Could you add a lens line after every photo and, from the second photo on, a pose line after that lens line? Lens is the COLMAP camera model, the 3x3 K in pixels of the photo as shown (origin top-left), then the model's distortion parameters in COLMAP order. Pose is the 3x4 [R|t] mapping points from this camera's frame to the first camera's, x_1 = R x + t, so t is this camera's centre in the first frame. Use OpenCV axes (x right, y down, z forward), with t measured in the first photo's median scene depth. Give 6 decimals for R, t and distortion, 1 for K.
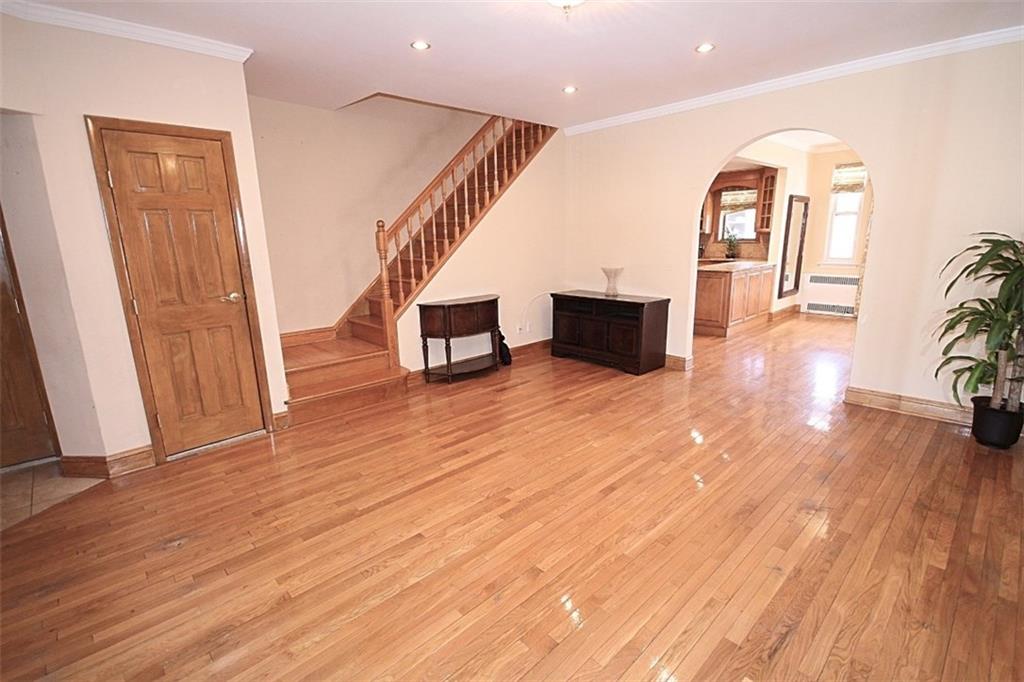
lens RADIAL K [[470.9, 0, 501.7], [0, 470.9, 335.9], [0, 0, 1]] dist [0.006201, -0.002602]
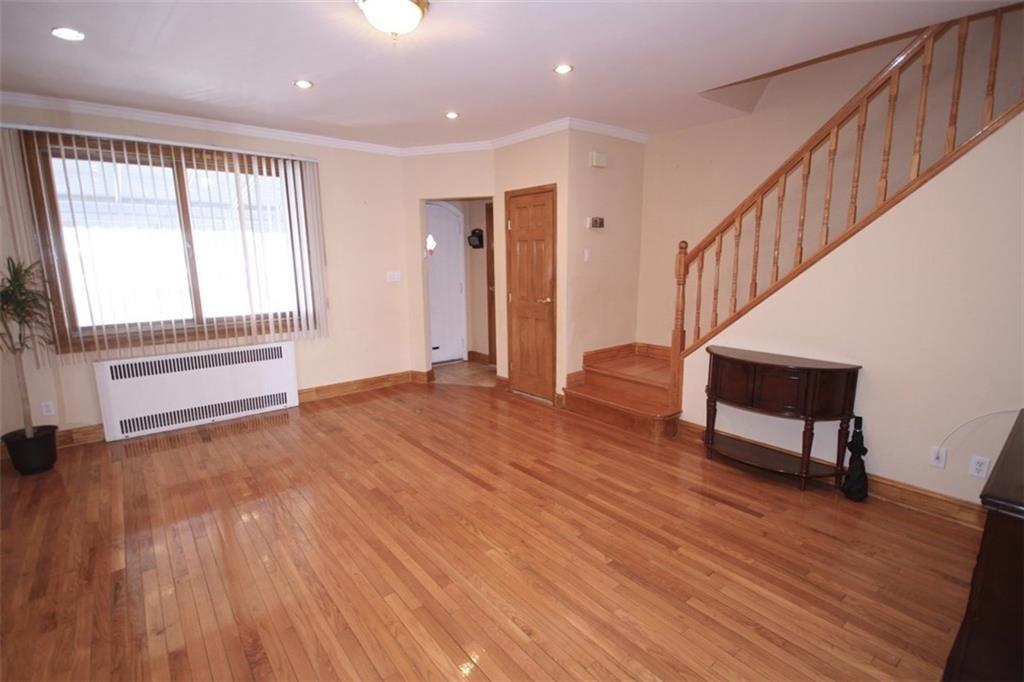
lens RADIAL K [[470.9, 0, 534.1], [0, 470.9, 338.0], [0, 0, 1]] dist [0.006201, -0.002602]
pose [[-0.031304, 0.185213, -0.982200, 0.559680], [-0.198948, 0.961863, 0.187719, -0.155766], [0.979510, 0.201283, 0.006738, 0.652920]]
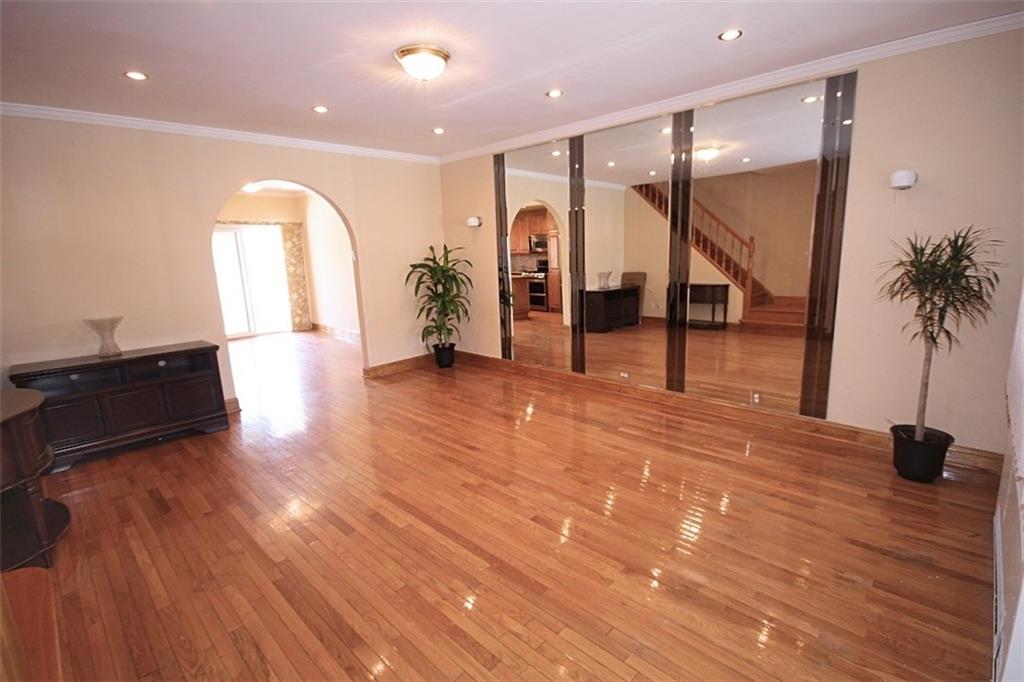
lens RADIAL K [[470.9, 0, 528.2], [0, 470.9, 353.8], [0, 0, 1]] dist [0.006201, -0.002602]
pose [[-0.068628, -0.190002, 0.979382, -0.560506], [0.246851, 0.947936, 0.201200, -0.083483], [-0.966620, 0.255569, -0.018153, 0.435372]]
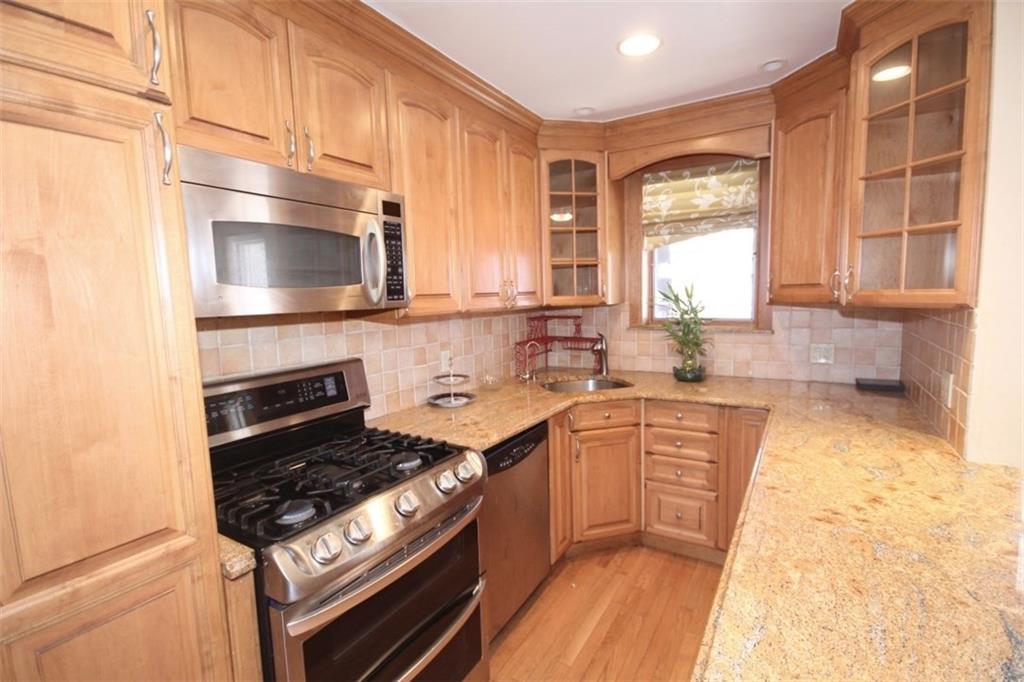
lens RADIAL K [[470.9, 0, 519.2], [0, 470.9, 342.2], [0, 0, 1]] dist [0.006201, -0.002602]
pose [[0.957602, -0.034053, 0.286076, 0.505783], [0.066413, 0.992338, -0.104187, -0.292165], [-0.280336, 0.118769, 0.952526, 1.284769]]
